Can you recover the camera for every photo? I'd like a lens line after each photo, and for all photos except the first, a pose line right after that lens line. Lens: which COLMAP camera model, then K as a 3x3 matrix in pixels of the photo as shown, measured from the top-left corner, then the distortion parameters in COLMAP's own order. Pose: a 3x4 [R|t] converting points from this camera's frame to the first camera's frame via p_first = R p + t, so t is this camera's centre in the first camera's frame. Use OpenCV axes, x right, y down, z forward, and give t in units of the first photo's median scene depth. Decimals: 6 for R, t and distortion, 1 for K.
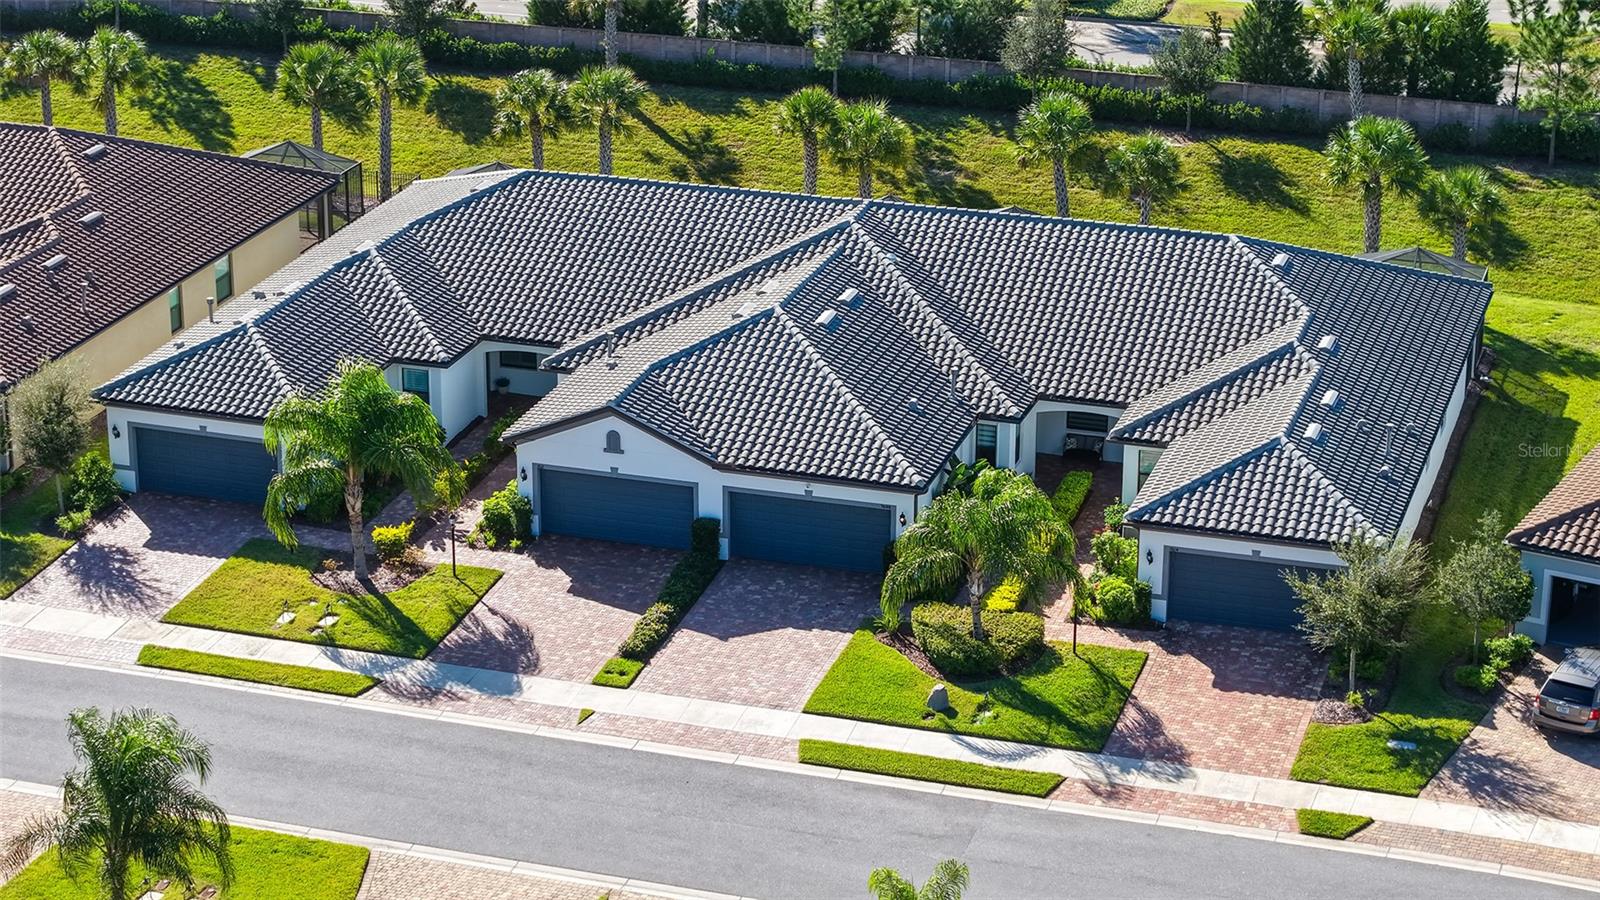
lens RADIAL K [[3312.0, 0, 800.0], [0, 3312.0, 450.0], [0, 0, 1]] dist [-0.221029, 0.284773]
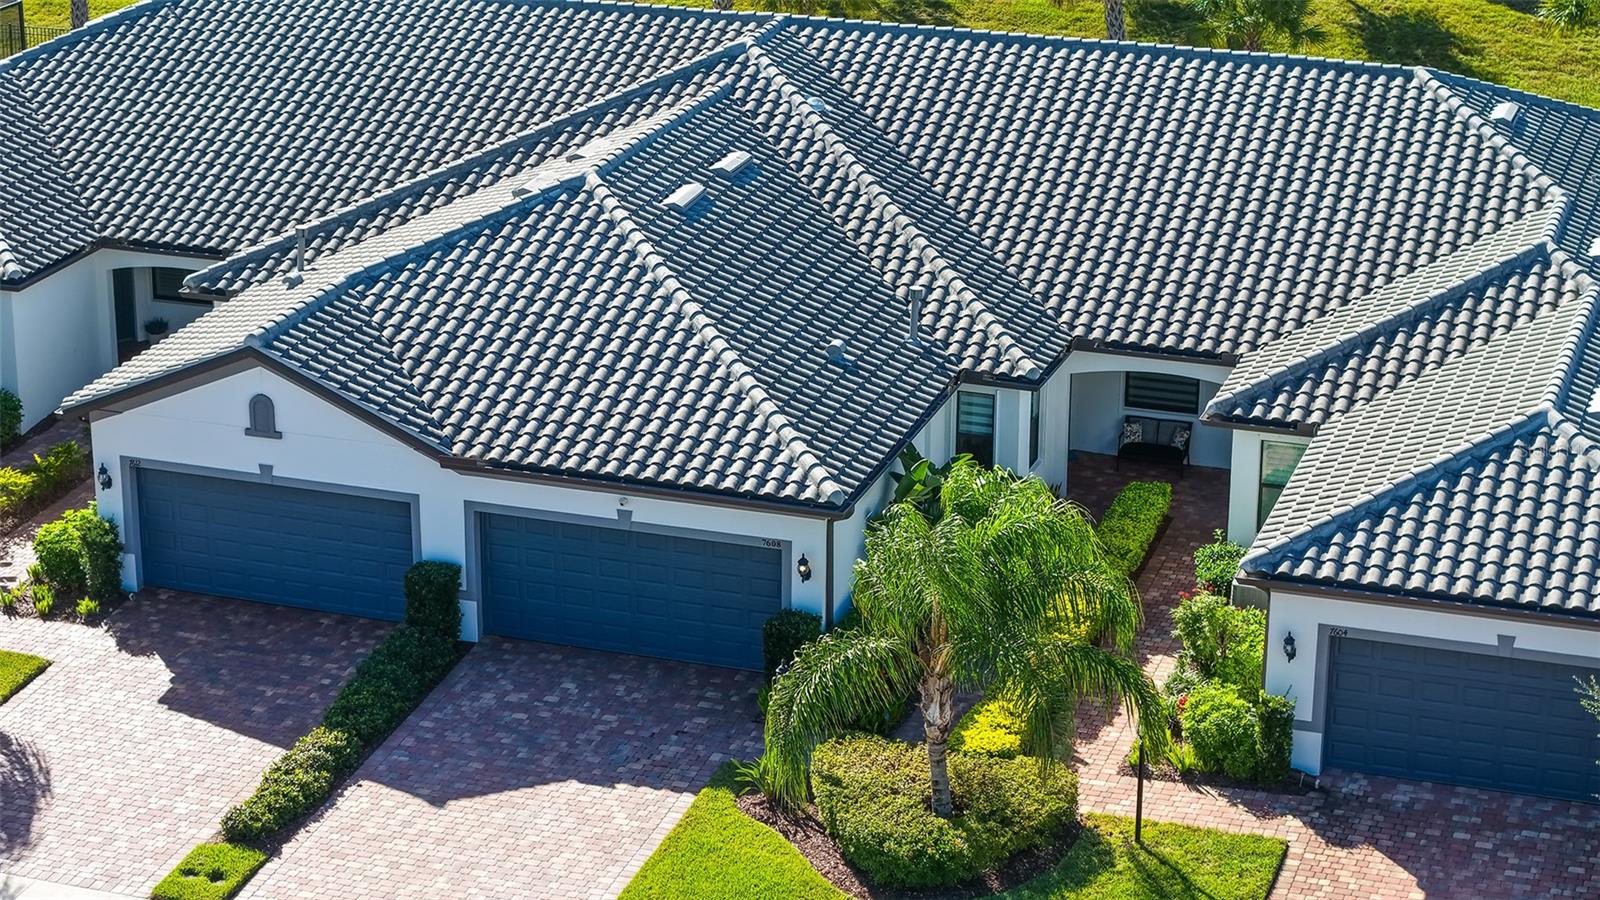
lens RADIAL K [[3312.0, 0, 800.0], [0, 3312.0, 450.0], [0, 0, 1]] dist [-0.221029, 0.284773]
pose [[0.999835, 0.007107, -0.016732, 0.037747], [-0.007329, 0.999885, -0.013285, 0.009248], [0.016635, 0.013405, 0.999772, 0.473280]]
